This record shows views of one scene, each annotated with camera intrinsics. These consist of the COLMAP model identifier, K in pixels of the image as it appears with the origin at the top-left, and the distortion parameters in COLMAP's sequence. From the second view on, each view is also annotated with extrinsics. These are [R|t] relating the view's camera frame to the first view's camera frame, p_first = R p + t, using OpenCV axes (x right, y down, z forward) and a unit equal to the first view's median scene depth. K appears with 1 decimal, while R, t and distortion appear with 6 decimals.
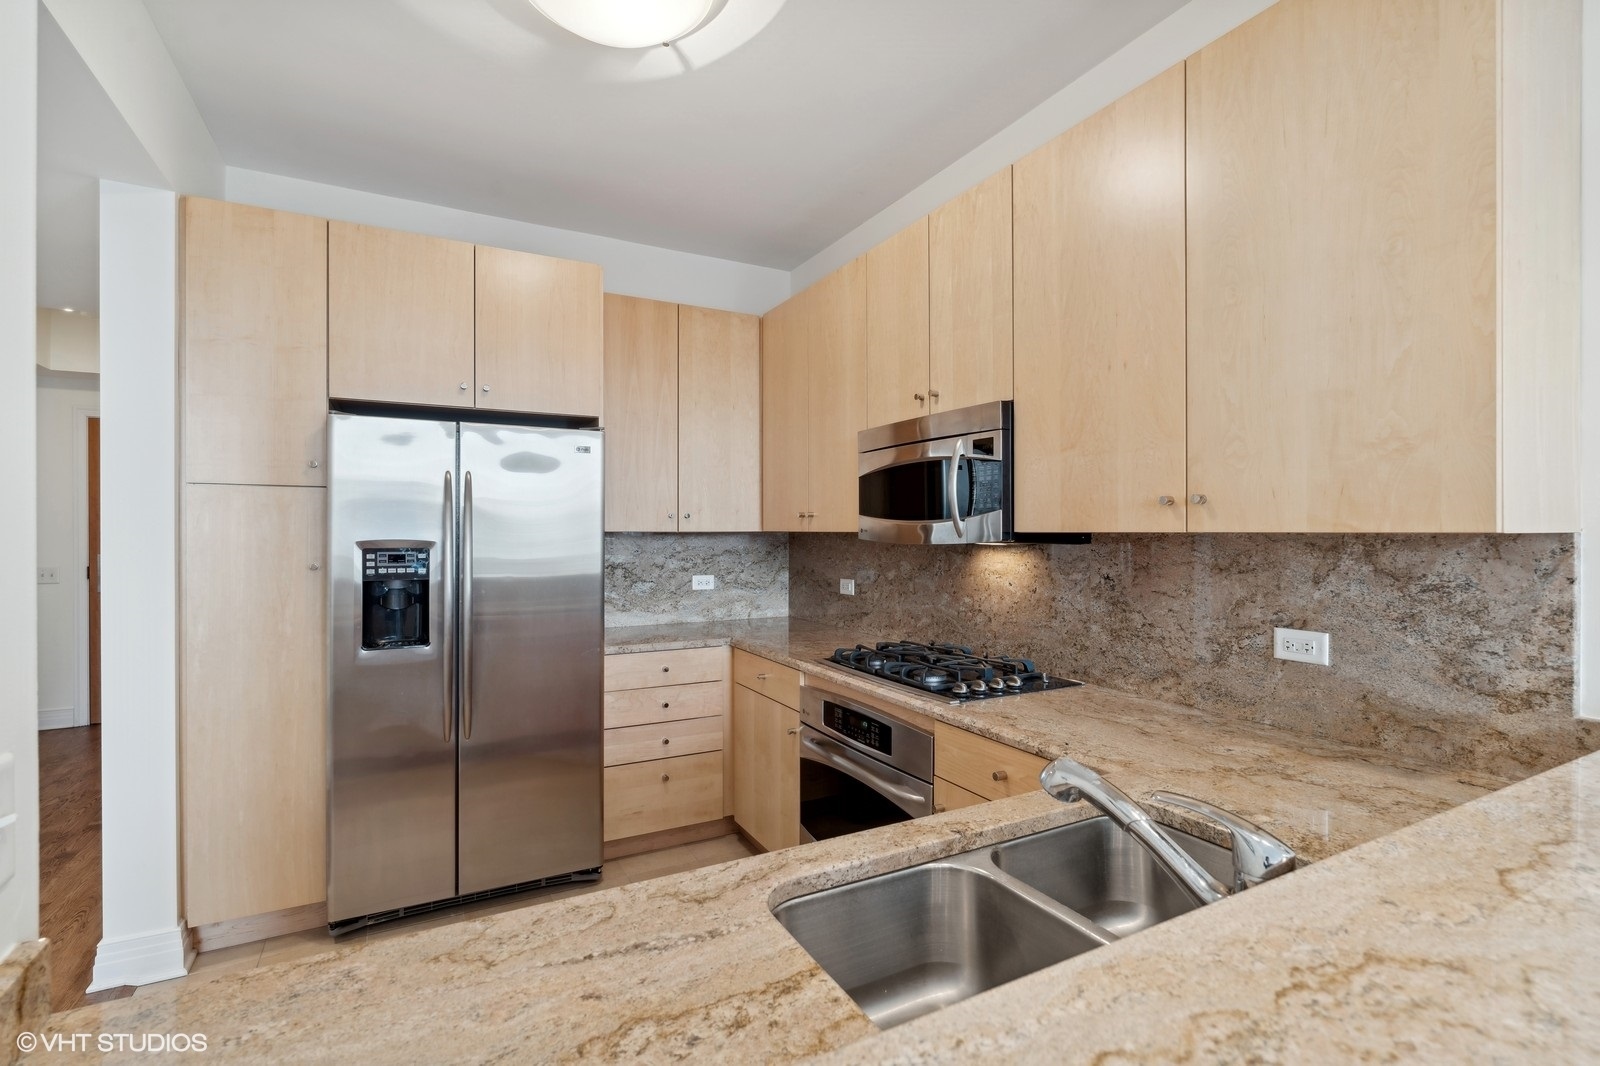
lens RADIAL K [[723.2, 0, 798.6], [0, 723.2, 534.4], [0, 0, 1]] dist [-0.010765, 0.004202]
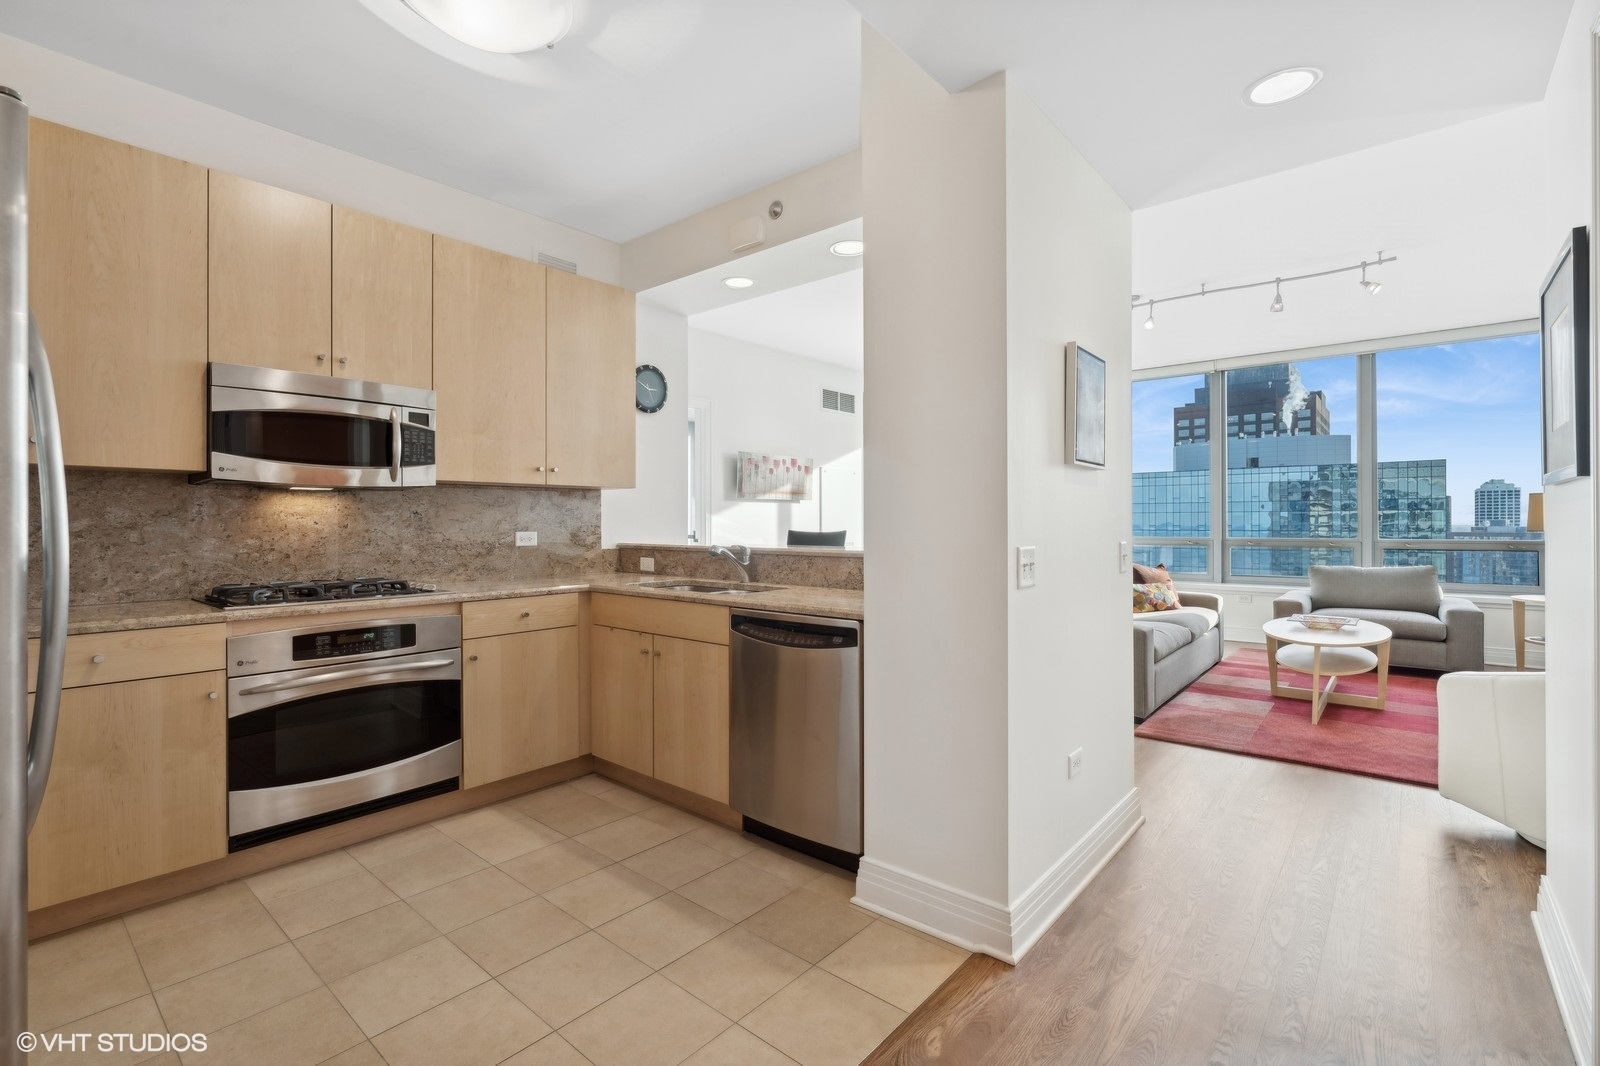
lens RADIAL K [[723.2, 0, 796.2], [0, 723.2, 520.9], [0, 0, 1]] dist [-0.010765, 0.004202]
pose [[-0.360847, 0.003451, 0.932619, -1.340847], [0.007583, 0.999971, -0.000767, 0.087177], [-0.932594, 0.006795, -0.360863, 0.827131]]
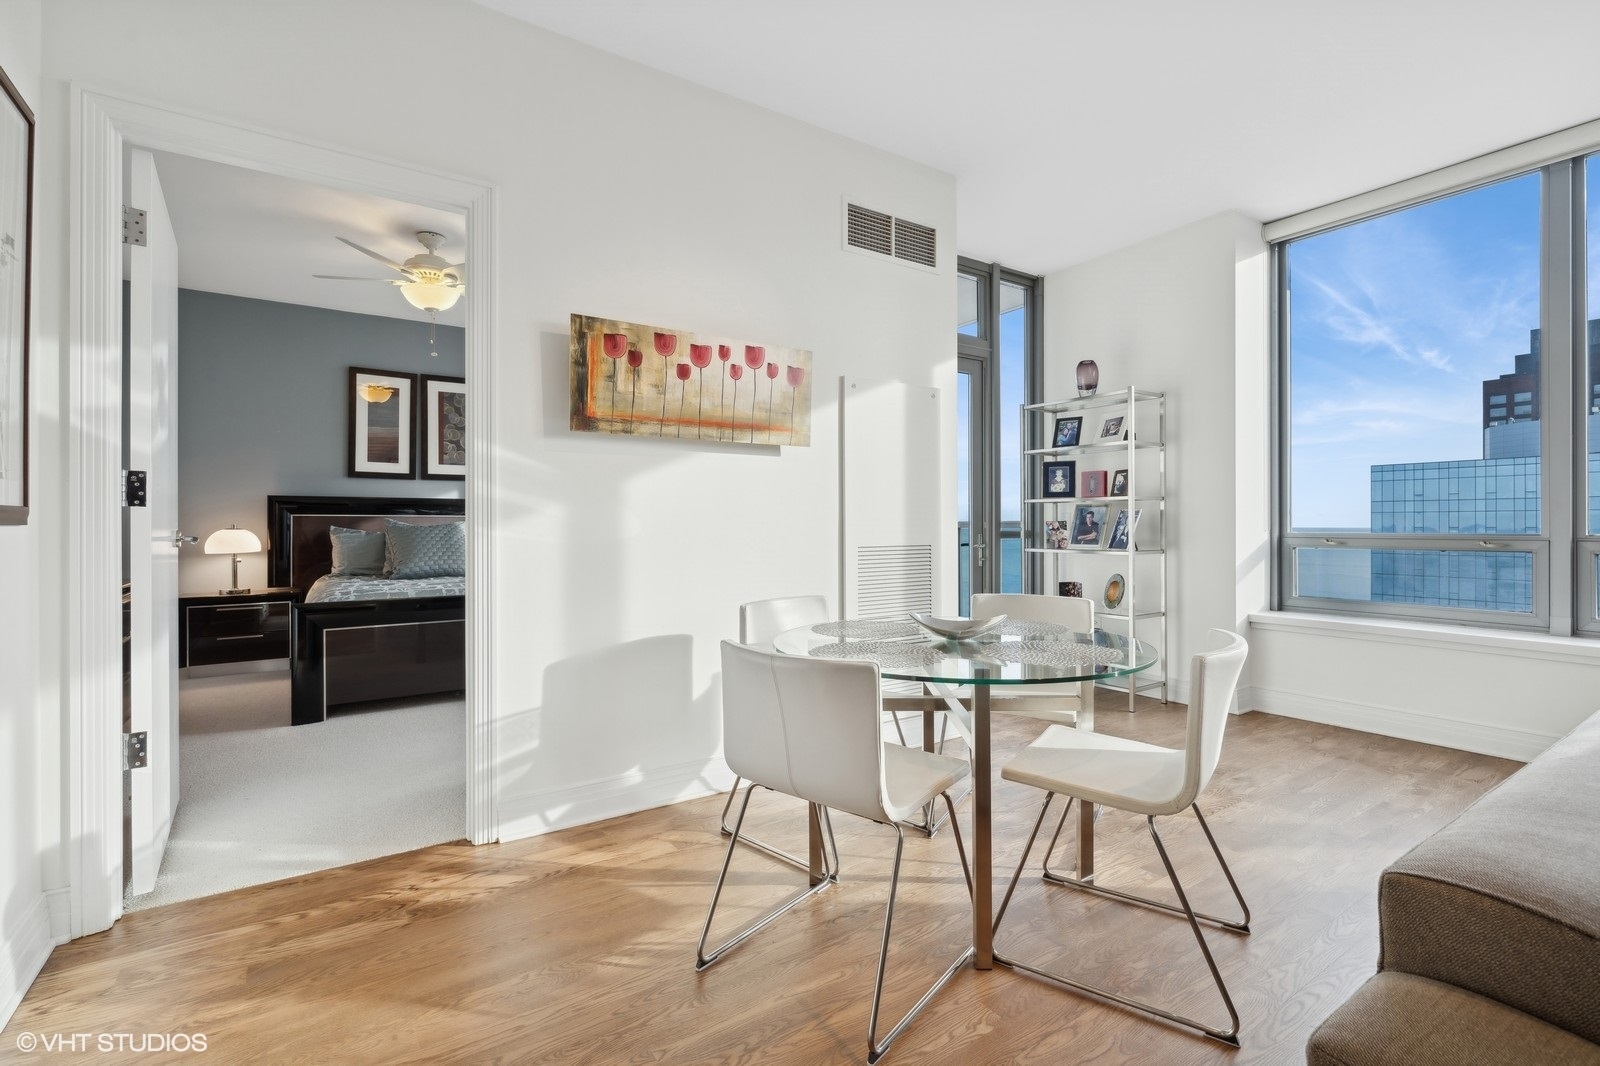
lens RADIAL K [[723.2, 0, 796.4], [0, 723.2, 526.5], [0, 0, 1]] dist [-0.010765, 0.004202]
pose [[-0.094631, -0.001494, 0.995511, 0.275154], [0.007072, 0.999973, 0.002172, 0.147344], [-0.995487, 0.007245, -0.094618, -0.266785]]
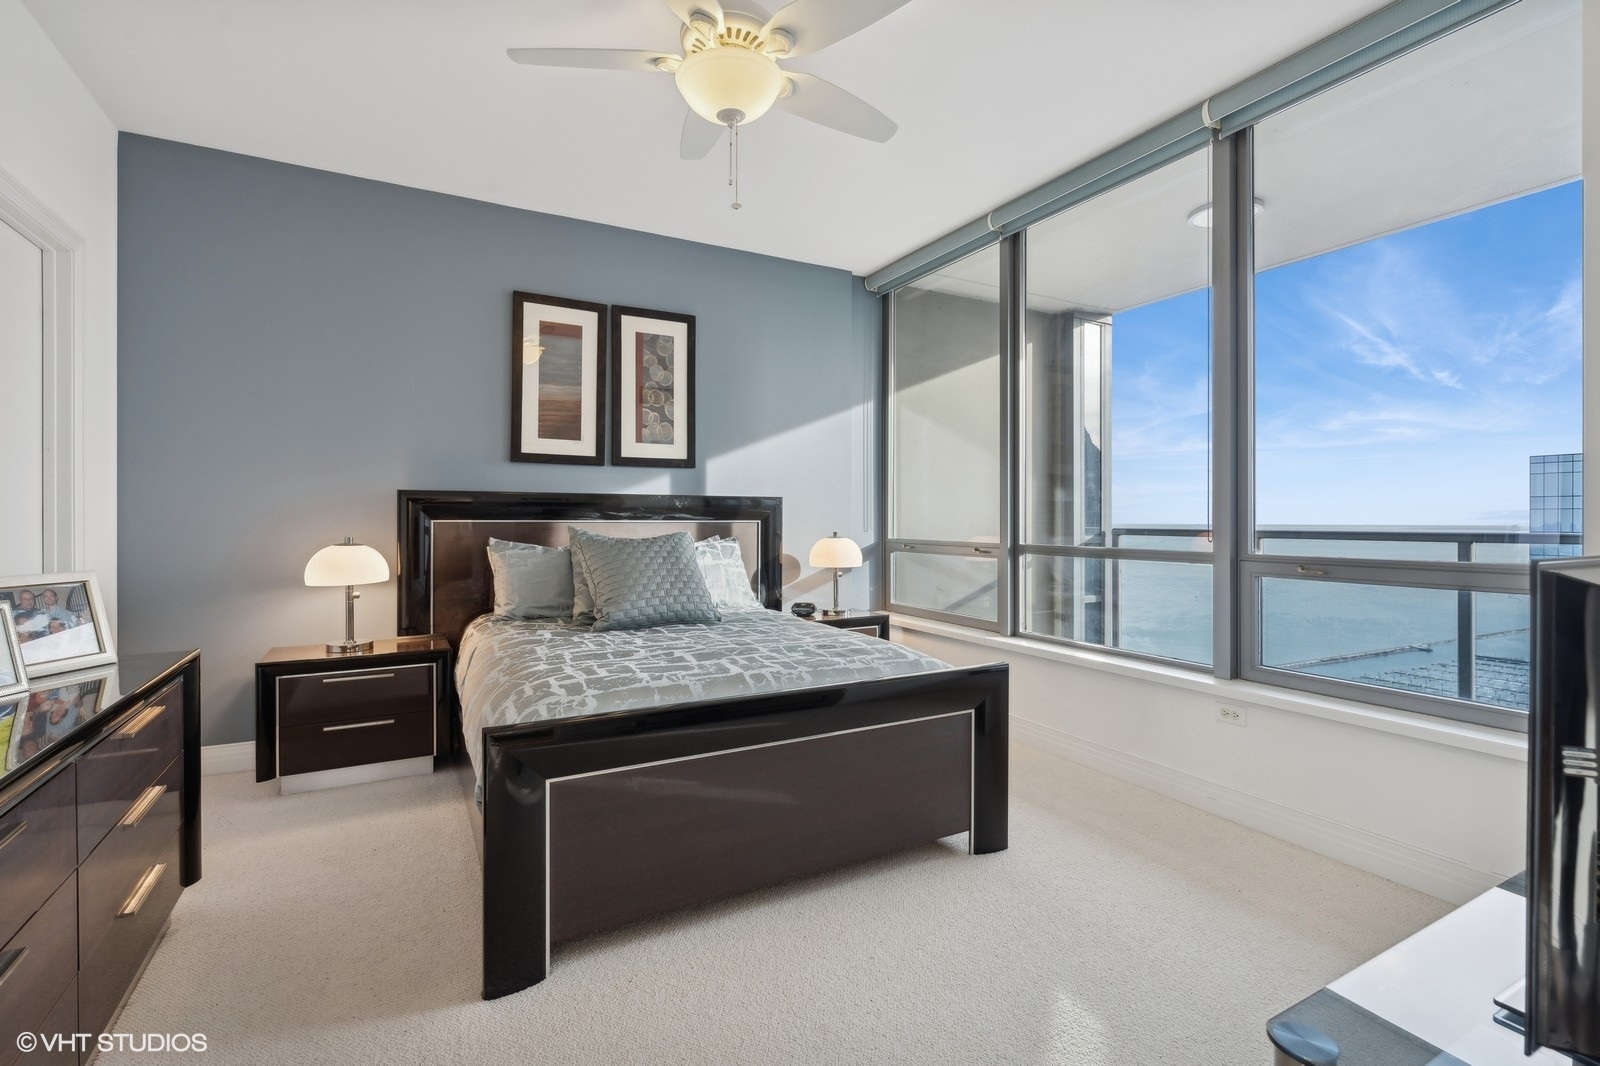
lens RADIAL K [[723.2, 0, 768.9], [0, 723.2, 512.6], [0, 0, 1]] dist [-0.010765, 0.004202]
pose [[-0.005226, 0.009885, 0.999937, 1.415729], [0.001491, 0.999950, -0.009877, 0.095615], [-0.999985, 0.001440, -0.005240, 0.562966]]
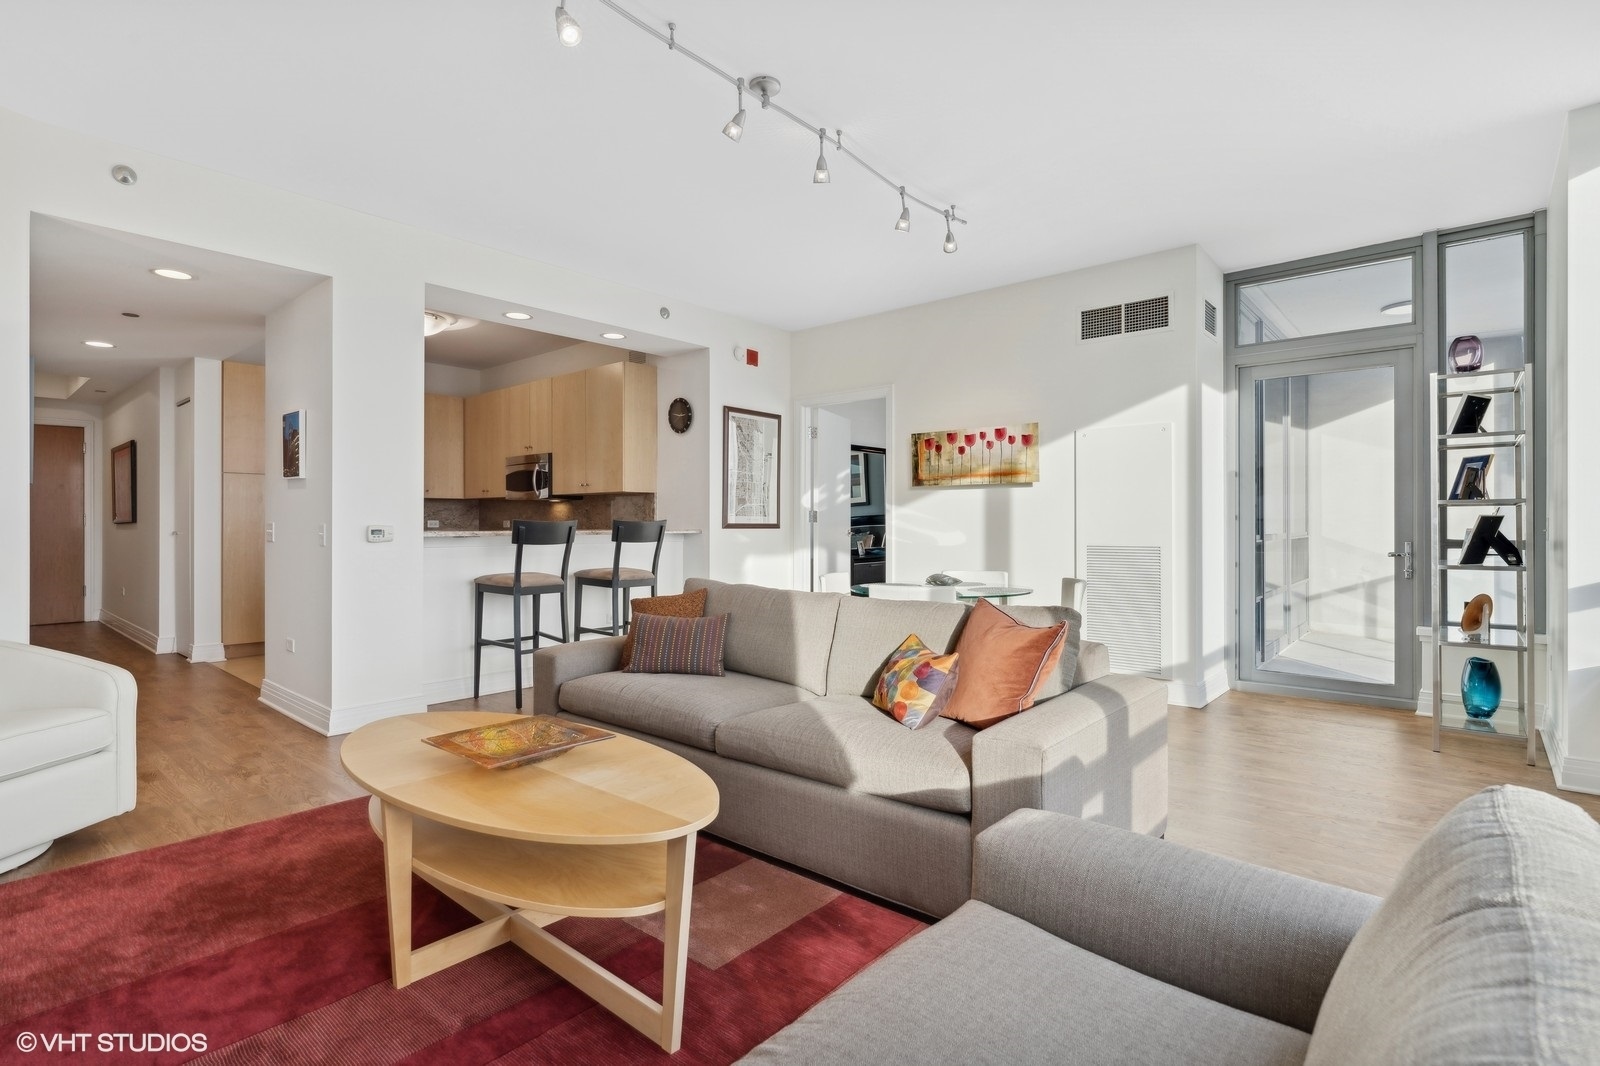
lens RADIAL K [[773.5, 0, 795.6], [0, 773.5, 522.9], [0, 0, 1]] dist [-0.003649, 0.000139]
pose [[0.936431, -0.000956, 0.350849, 0.107424], [0.002274, 0.999992, -0.003344, 0.130193], [-0.350843, 0.003929, 0.936426, -2.486802]]
